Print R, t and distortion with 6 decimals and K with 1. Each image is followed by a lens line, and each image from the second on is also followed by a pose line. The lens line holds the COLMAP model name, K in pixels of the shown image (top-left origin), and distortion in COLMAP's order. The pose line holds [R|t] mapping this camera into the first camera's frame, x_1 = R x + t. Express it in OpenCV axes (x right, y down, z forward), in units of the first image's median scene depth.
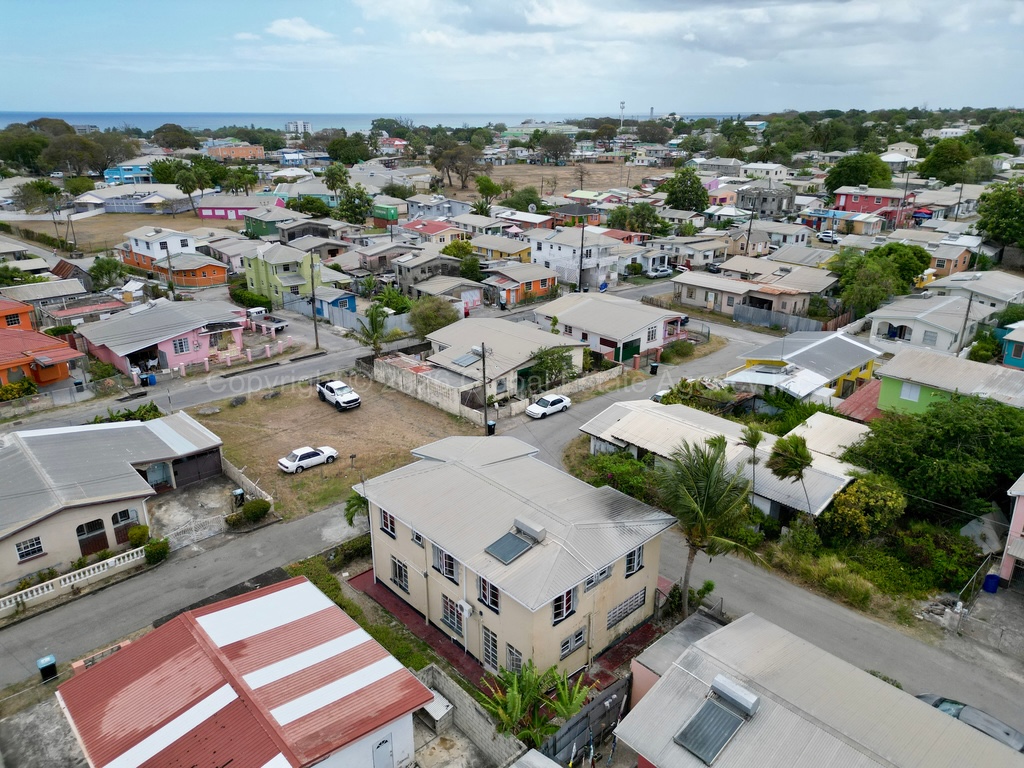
lens RADIAL K [[722.7, 0, 509.6], [0, 722.7, 386.6], [0, 0, 1]] dist [0.054357, 0.000158]
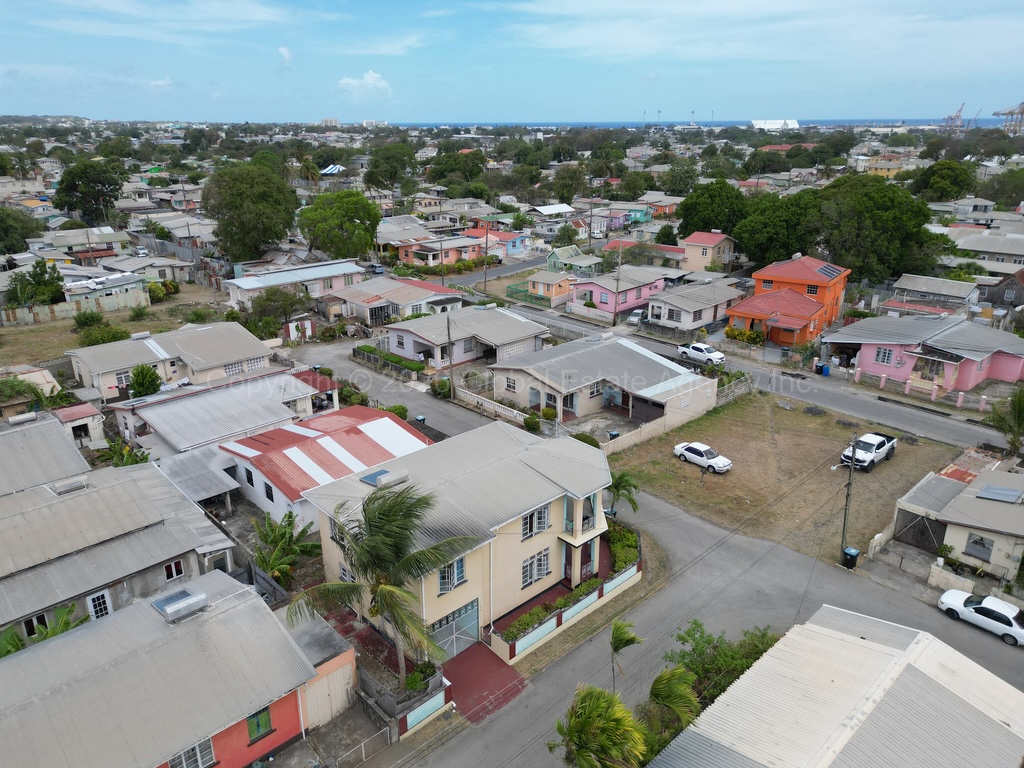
lens RADIAL K [[722.7, 0, 515.0], [0, 722.7, 386.1], [0, 0, 1]] dist [0.054357, 0.000158]
pose [[0.018435, 0.356788, -0.934003, 0.515873], [-0.355653, 0.875404, 0.327383, -0.185444], [0.934436, 0.326145, 0.143031, 0.474172]]
